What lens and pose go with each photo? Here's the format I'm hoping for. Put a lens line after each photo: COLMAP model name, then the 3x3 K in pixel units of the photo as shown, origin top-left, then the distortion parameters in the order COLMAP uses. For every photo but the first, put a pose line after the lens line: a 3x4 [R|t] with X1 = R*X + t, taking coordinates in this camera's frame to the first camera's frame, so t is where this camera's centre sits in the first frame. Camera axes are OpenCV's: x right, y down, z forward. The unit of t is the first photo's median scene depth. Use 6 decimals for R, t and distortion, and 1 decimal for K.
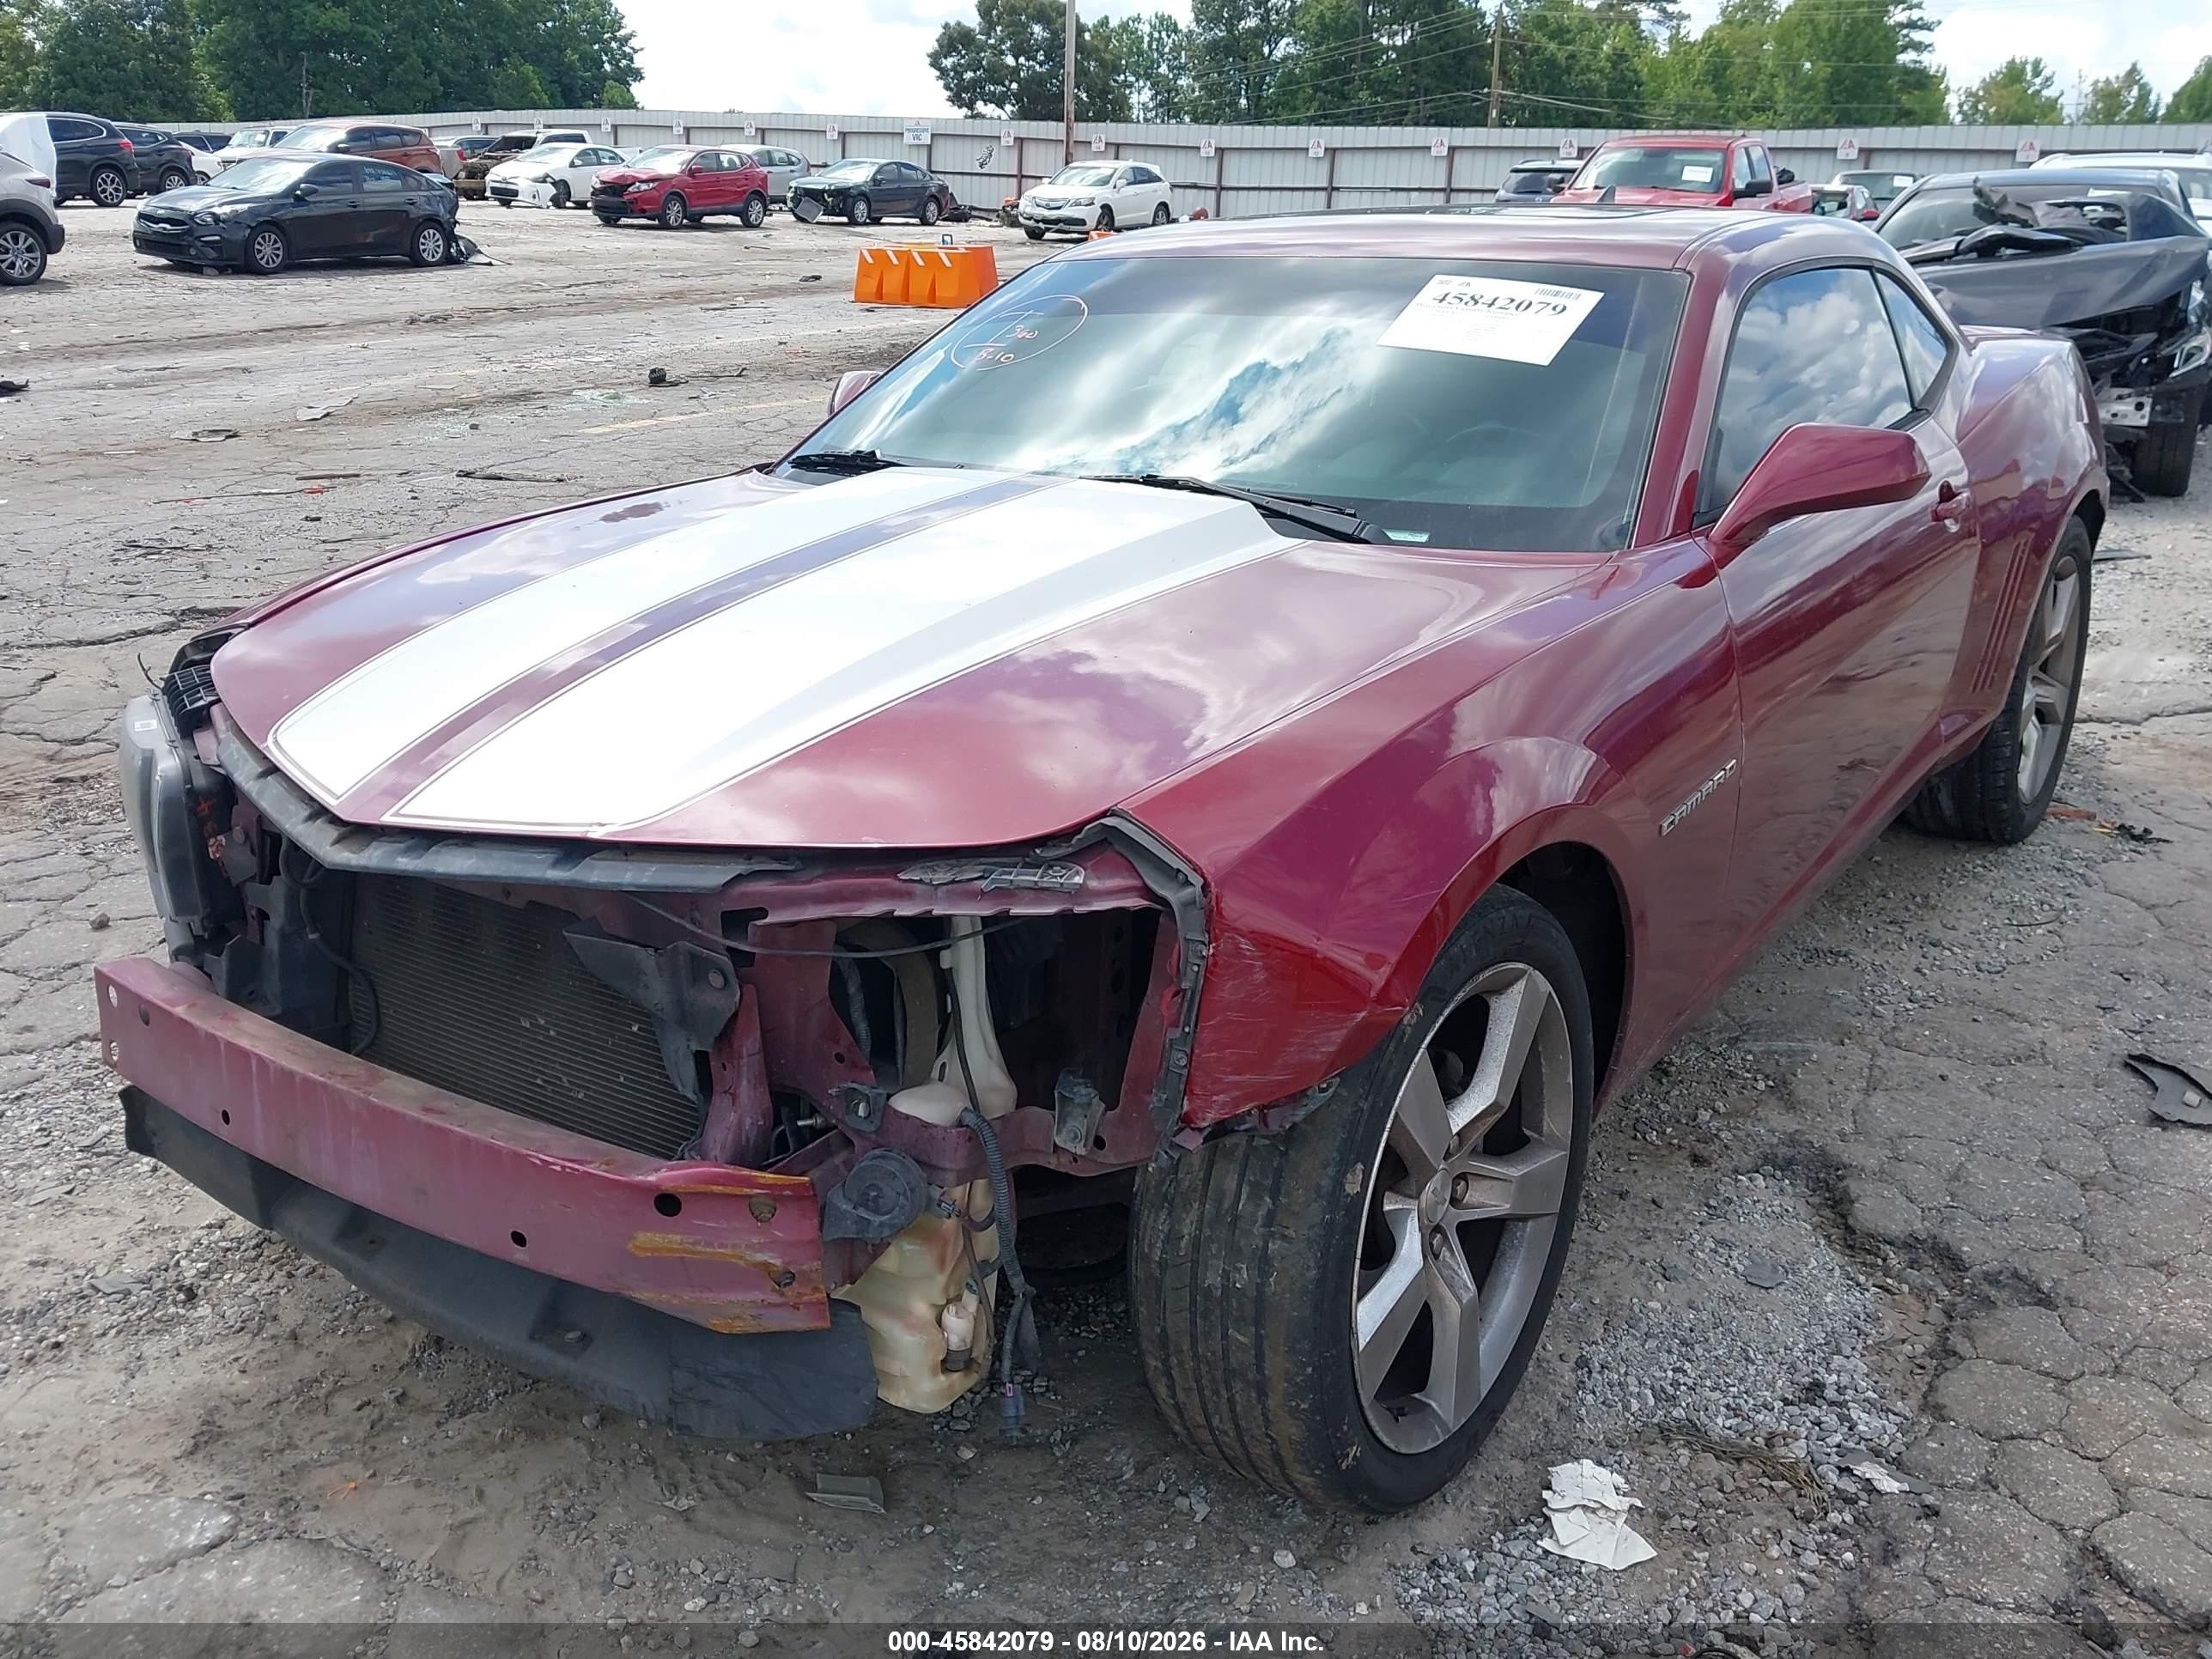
lens RADIAL K [[1983.8, 0, 1098.8], [0, 1983.8, 836.0], [0, 0, 1]] dist [-0.015966, 0.039432]
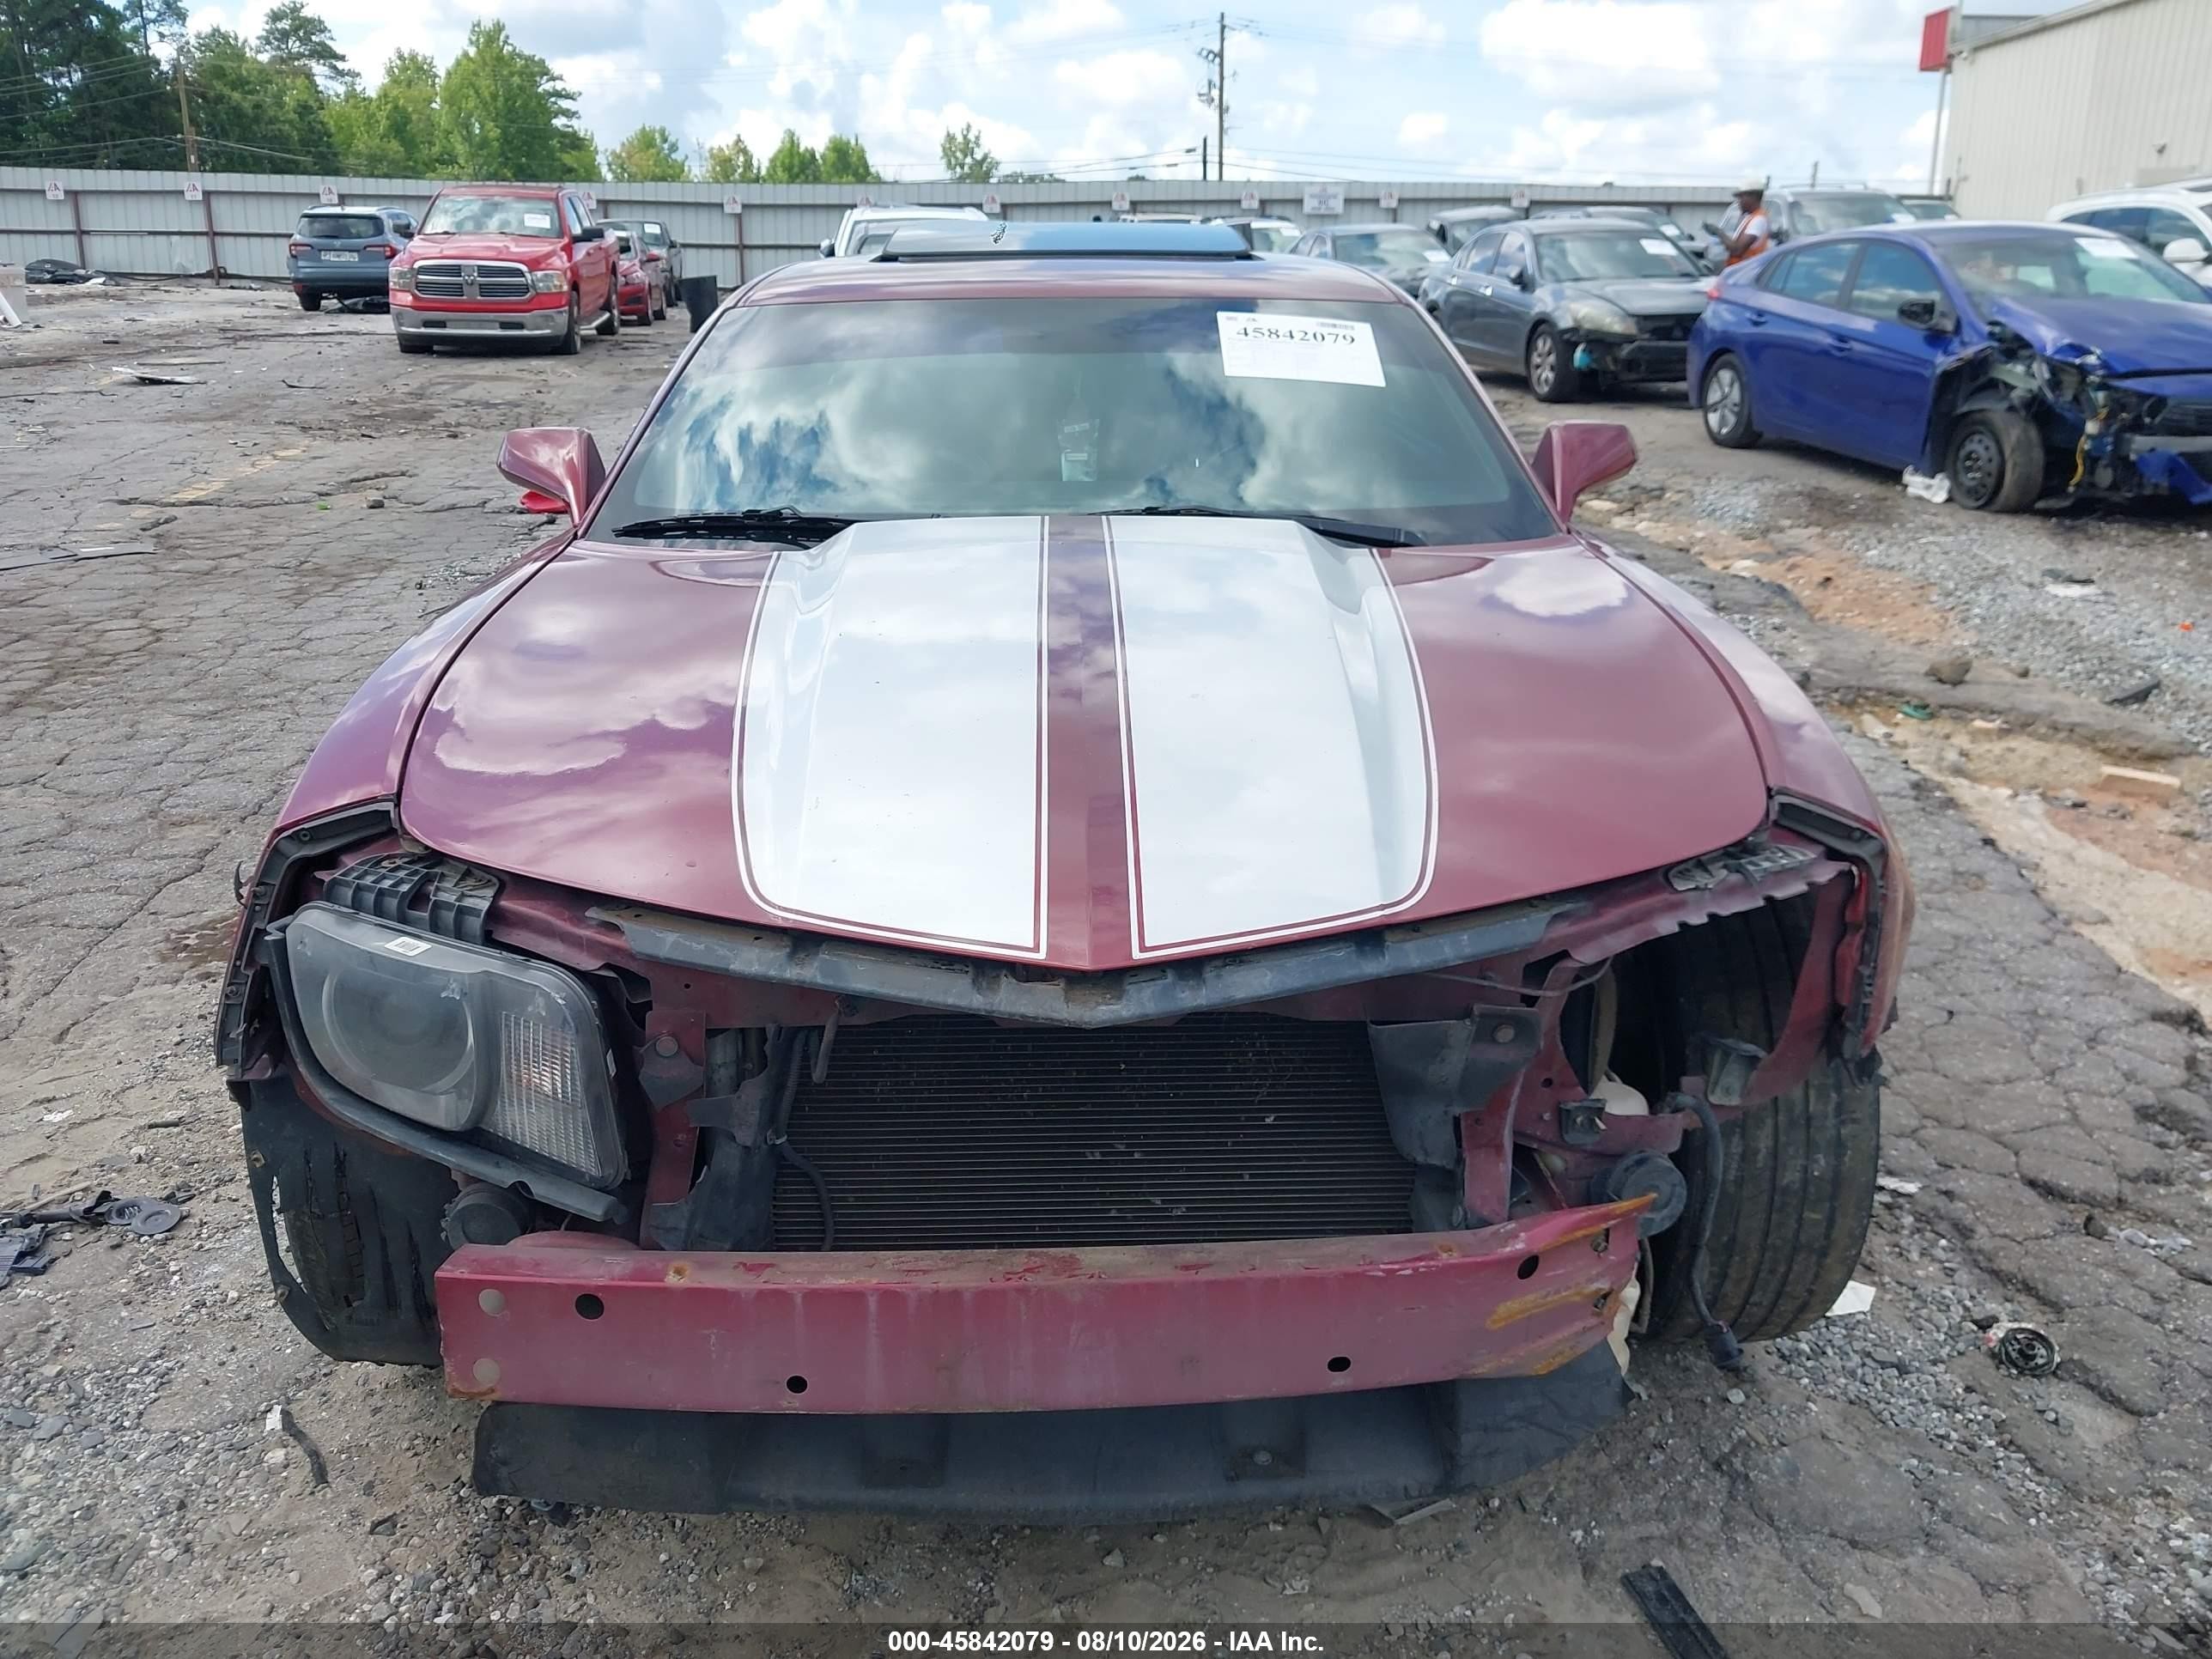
lens RADIAL K [[1747.4, 0, 1111.6], [0, 1747.4, 818.6], [0, 0, 1]] dist [0.010467, -0.014959]
pose [[0.796319, -0.186251, 0.575489, -0.390592], [0.182620, 0.981045, 0.064808, -0.058856], [-0.576651, 0.053488, 0.815238, 0.183486]]
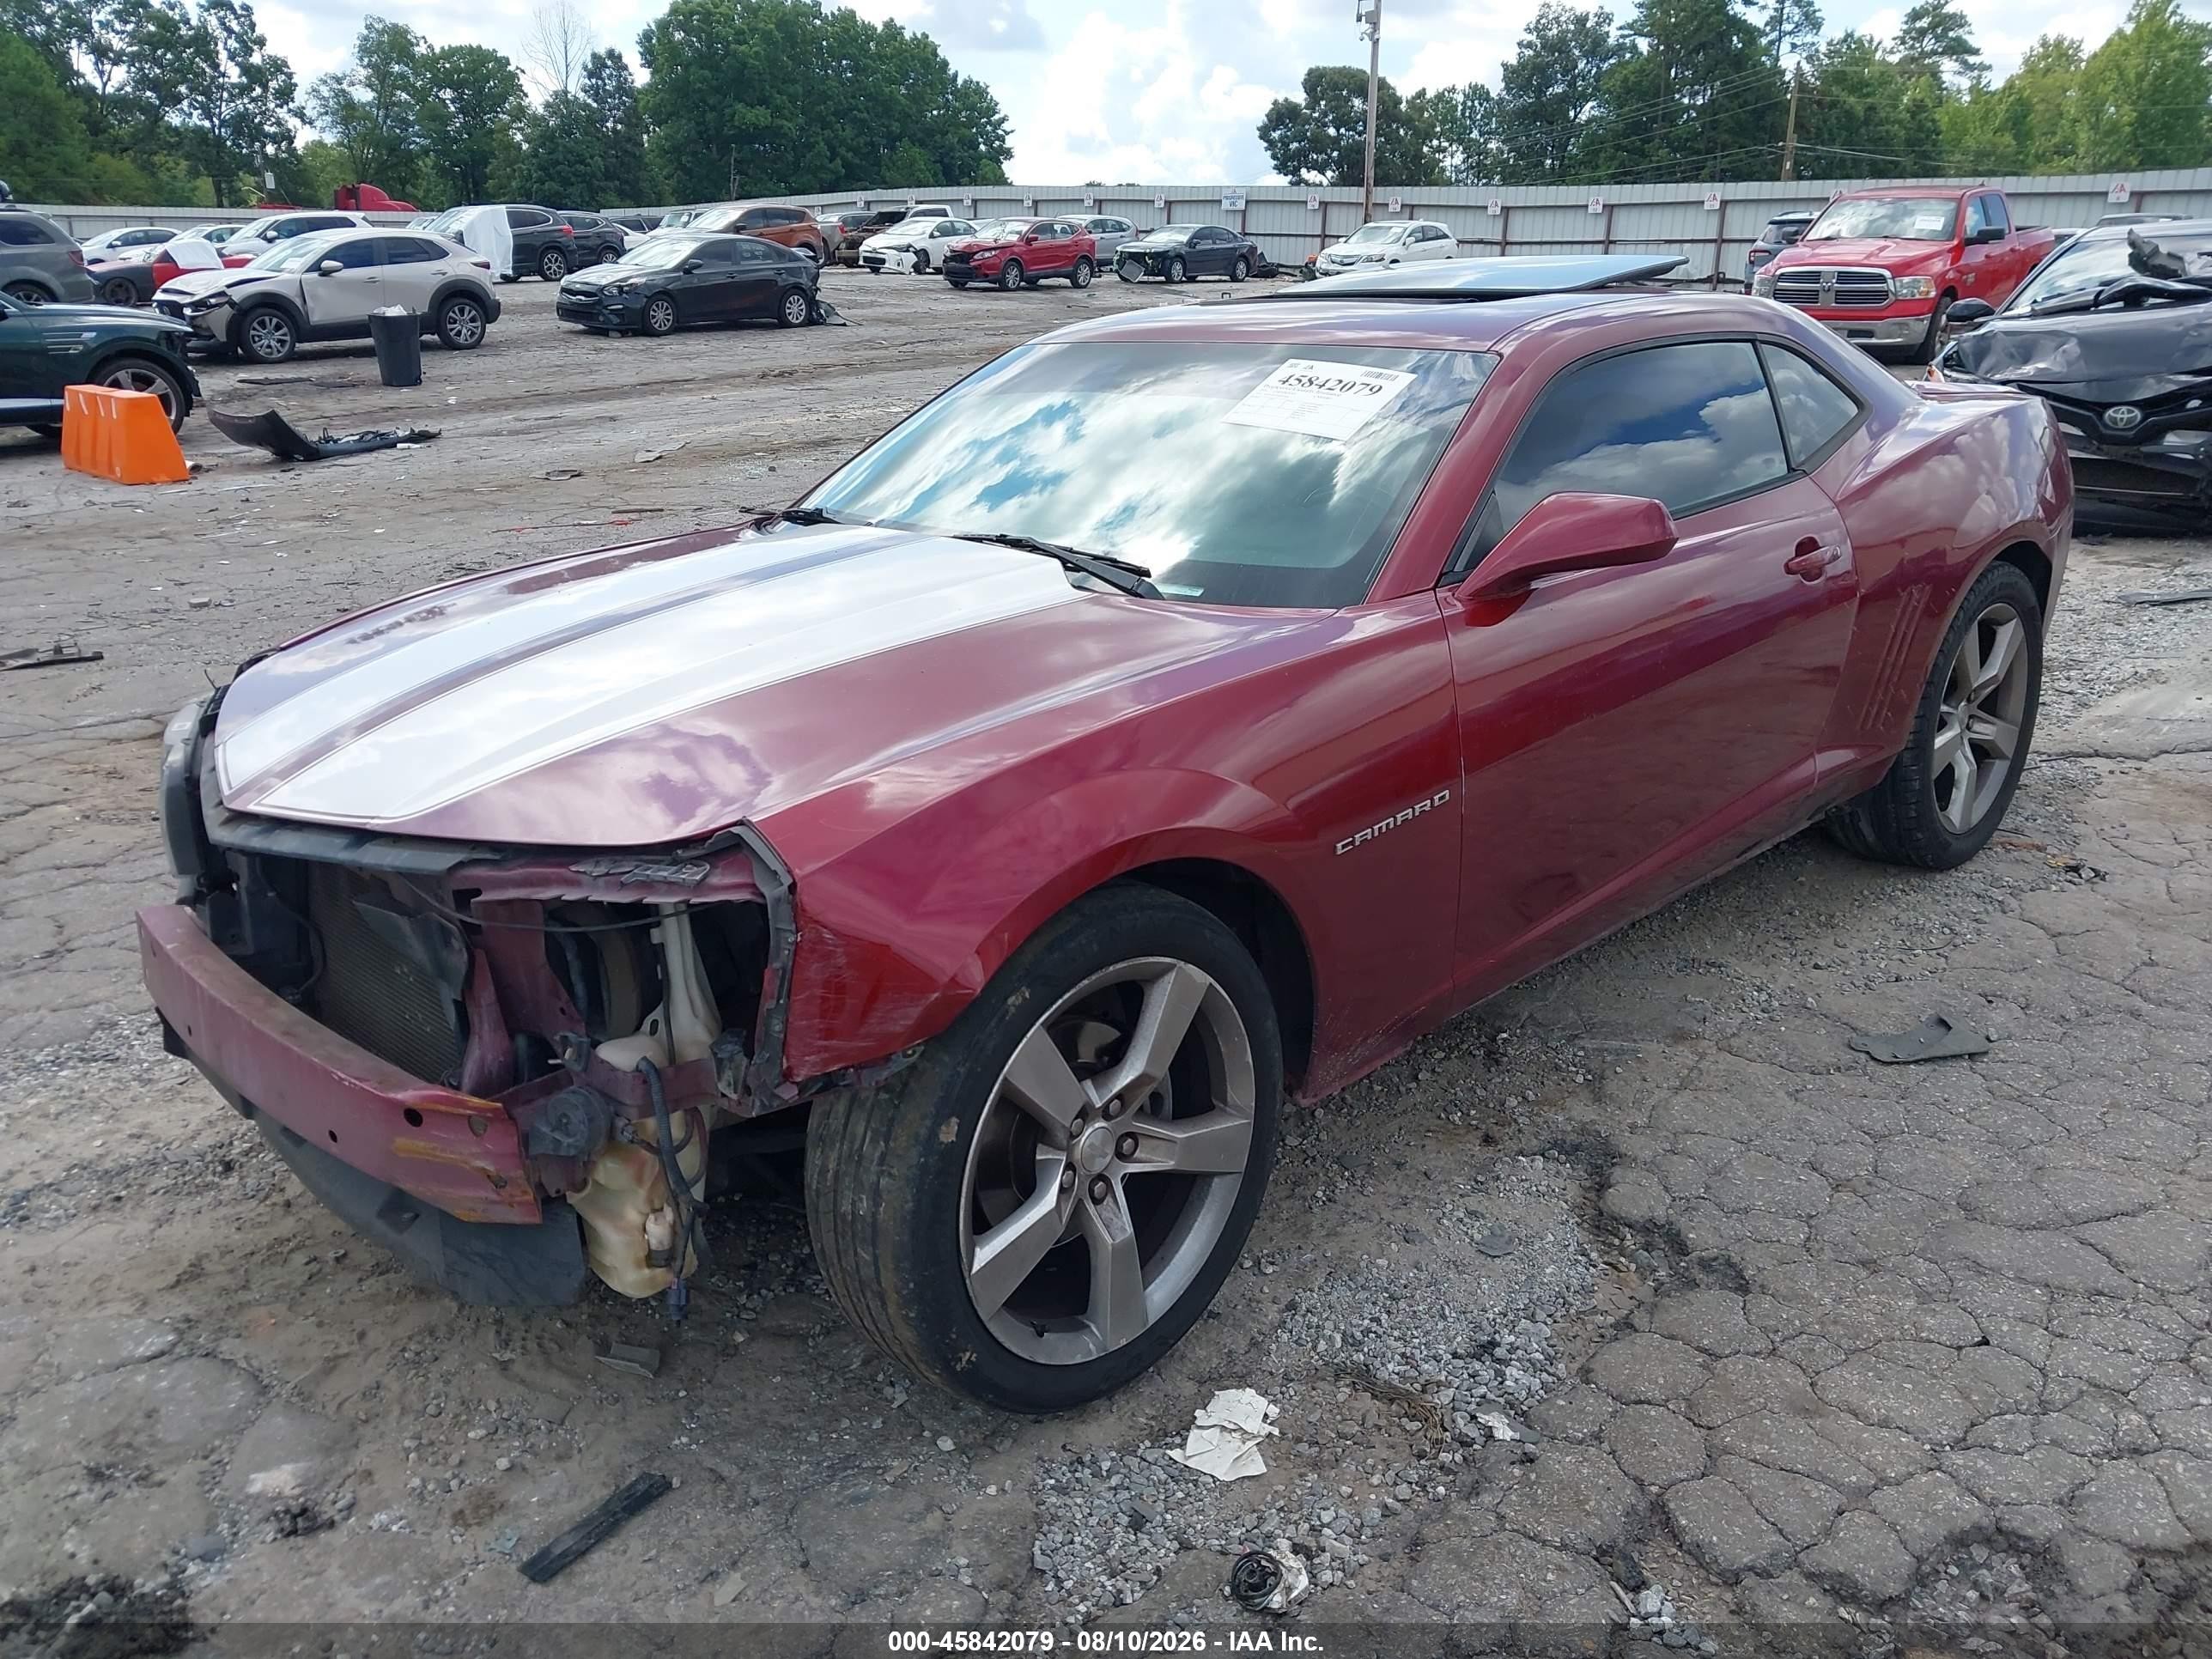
lens RADIAL K [[1747.4, 0, 1090.7], [0, 1747.4, 844.5], [0, 0, 1]] dist [0.010467, -0.014959]
pose [[0.984646, 0.036334, -0.170741, 0.183541], [-0.034117, 0.999291, 0.015898, -0.010387], [0.171198, -0.009828, 0.985188, -0.016211]]
